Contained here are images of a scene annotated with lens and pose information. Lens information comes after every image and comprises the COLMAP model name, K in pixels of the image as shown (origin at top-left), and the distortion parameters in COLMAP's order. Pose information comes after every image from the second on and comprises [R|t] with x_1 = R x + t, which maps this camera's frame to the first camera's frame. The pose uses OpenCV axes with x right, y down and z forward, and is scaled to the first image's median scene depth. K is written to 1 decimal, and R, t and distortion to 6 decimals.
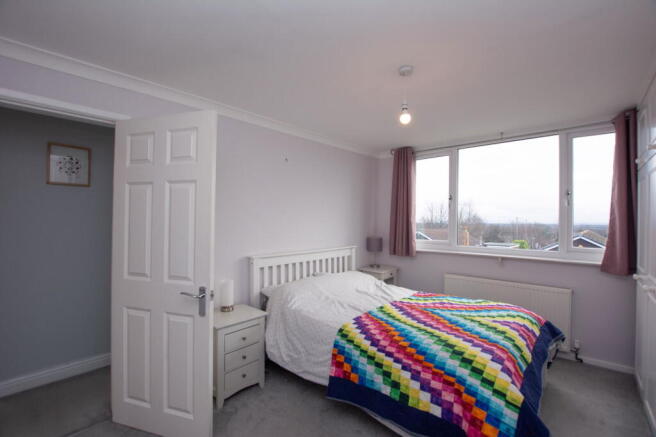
lens RADIAL K [[290.6, 0, 329.0], [0, 290.6, 221.5], [0, 0, 1]] dist [-0.027120, -0.000026]
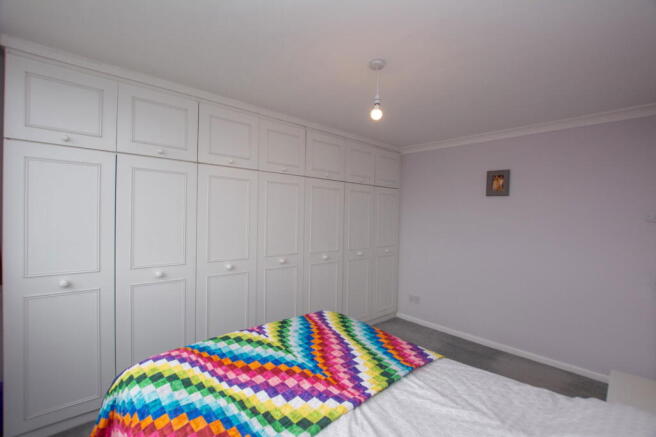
lens RADIAL K [[290.6, 0, 329.0], [0, 290.6, 221.5], [0, 0, 1]] dist [-0.027120, -0.000026]
pose [[-0.994082, -0.028743, 0.104756, 0.279268], [-0.026945, 0.999465, 0.018538, -0.014980], [-0.105233, 0.015606, -0.994325, 1.778573]]
